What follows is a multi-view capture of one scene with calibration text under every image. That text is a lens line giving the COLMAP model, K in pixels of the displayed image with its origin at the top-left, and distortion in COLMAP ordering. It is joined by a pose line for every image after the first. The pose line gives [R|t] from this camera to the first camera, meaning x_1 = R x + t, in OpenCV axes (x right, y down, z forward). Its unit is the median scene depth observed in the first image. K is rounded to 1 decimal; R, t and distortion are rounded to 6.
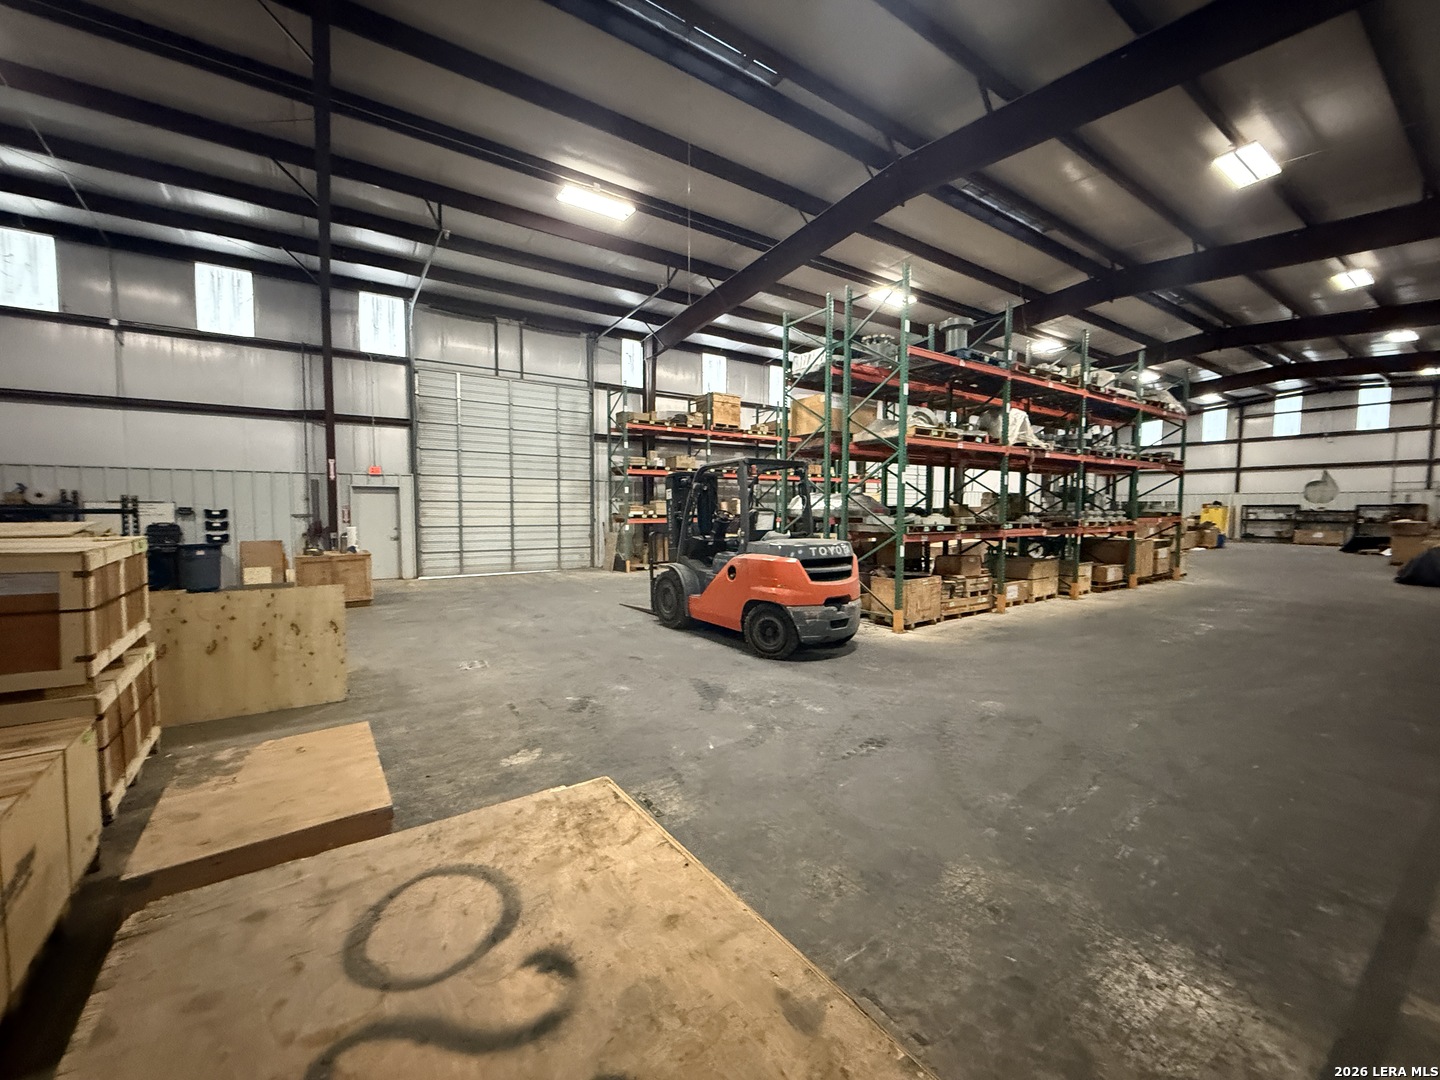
lens RADIAL K [[573.2, 0, 716.3], [0, 573.2, 539.4], [0, 0, 1]] dist [0.000307, 0.000150]
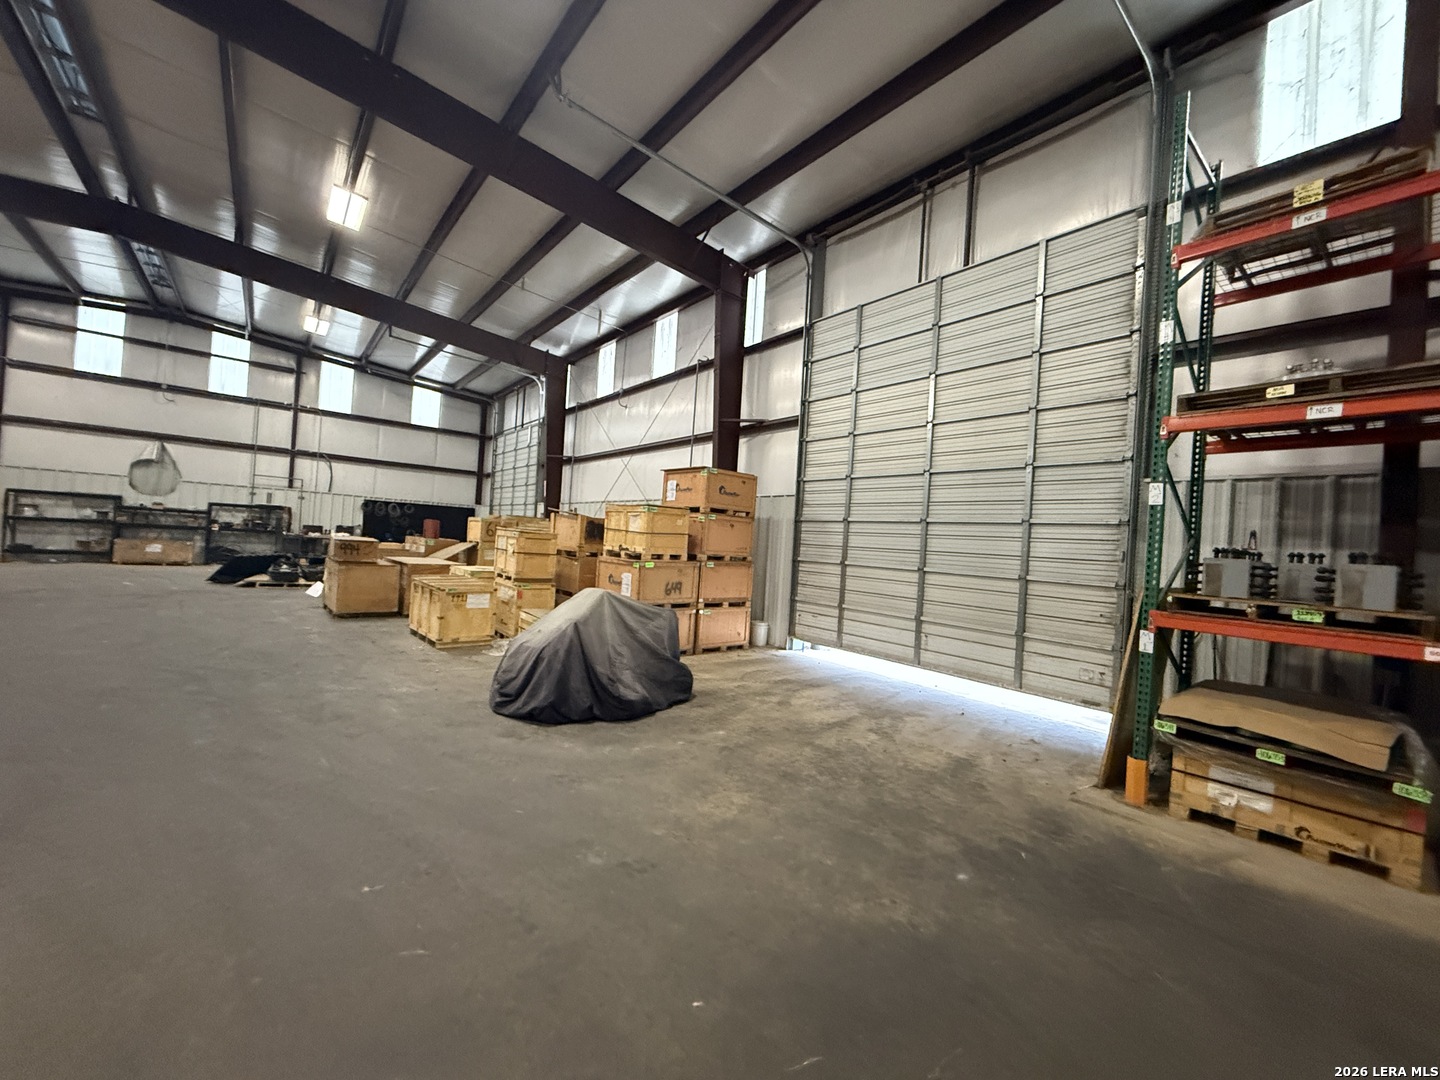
lens RADIAL K [[562.8, 0, 702.2], [0, 562.8, 541.2], [0, 0, 1]] dist [0.000579, 0.000248]
pose [[-0.064328, -0.001792, 0.997927, 0.131786], [-0.004958, 0.999987, 0.001476, -0.005882], [-0.997916, -0.004853, -0.064336, 0.144911]]
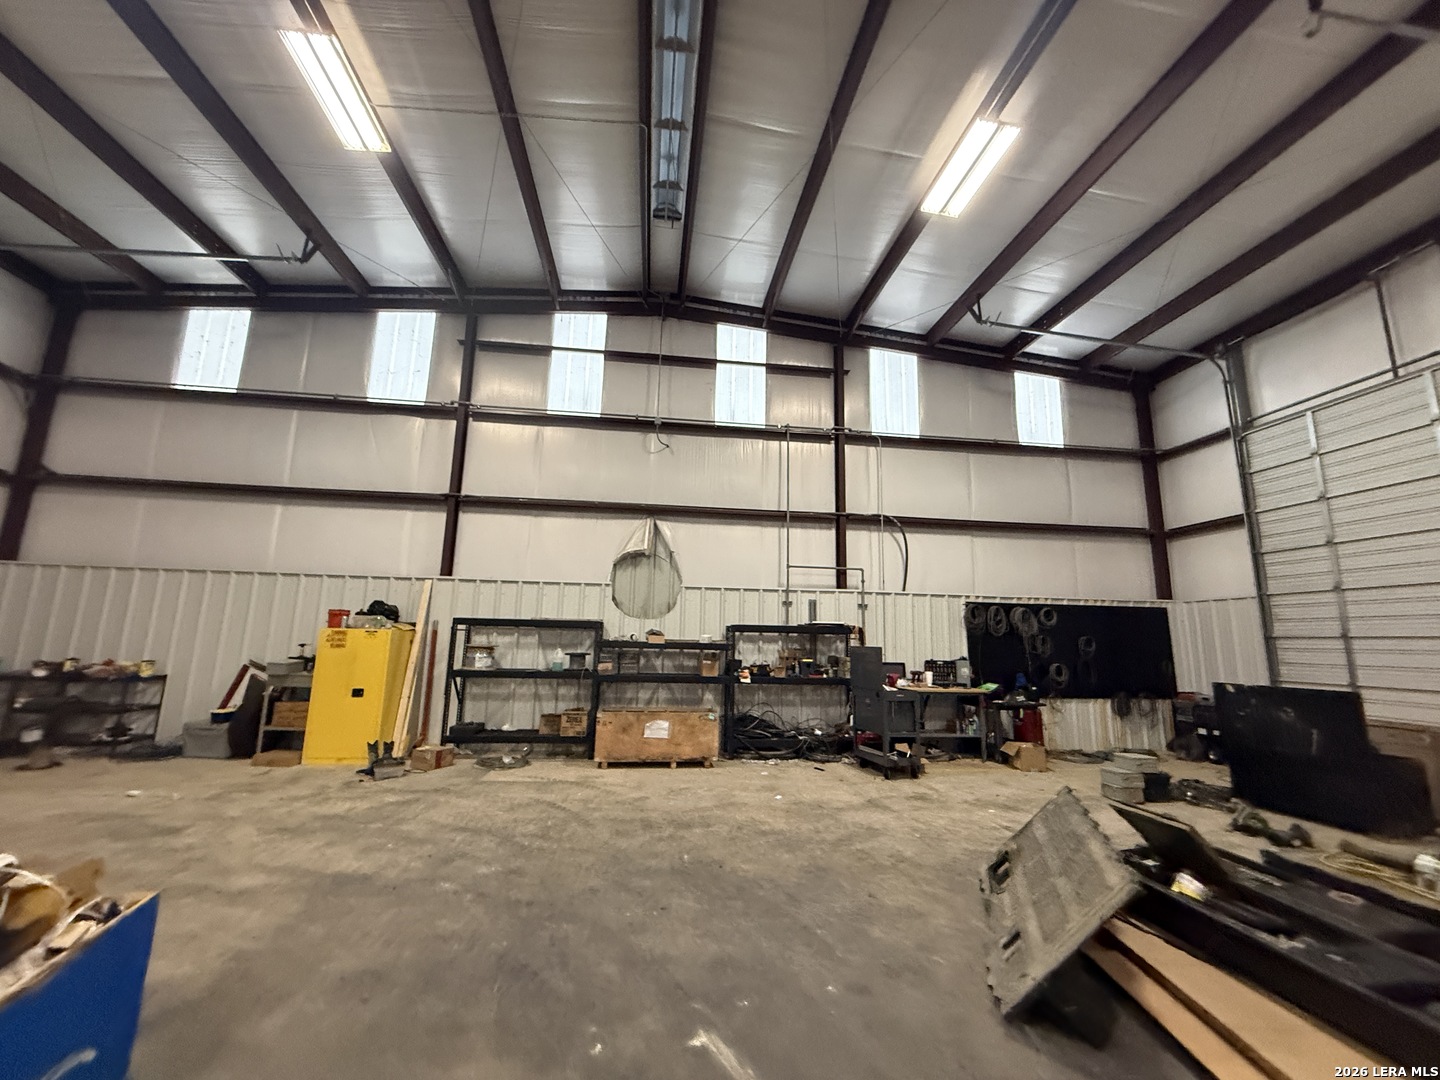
lens RADIAL K [[573.2, 0, 716.3], [0, 573.2, 539.4], [0, 0, 1]] dist [0.000307, 0.000150]
pose [[0.459915, 0.160310, 0.873372, 0.250217], [0.029438, 0.980275, -0.195434, -0.013605], [-0.887475, 0.115593, 0.446124, 0.261605]]
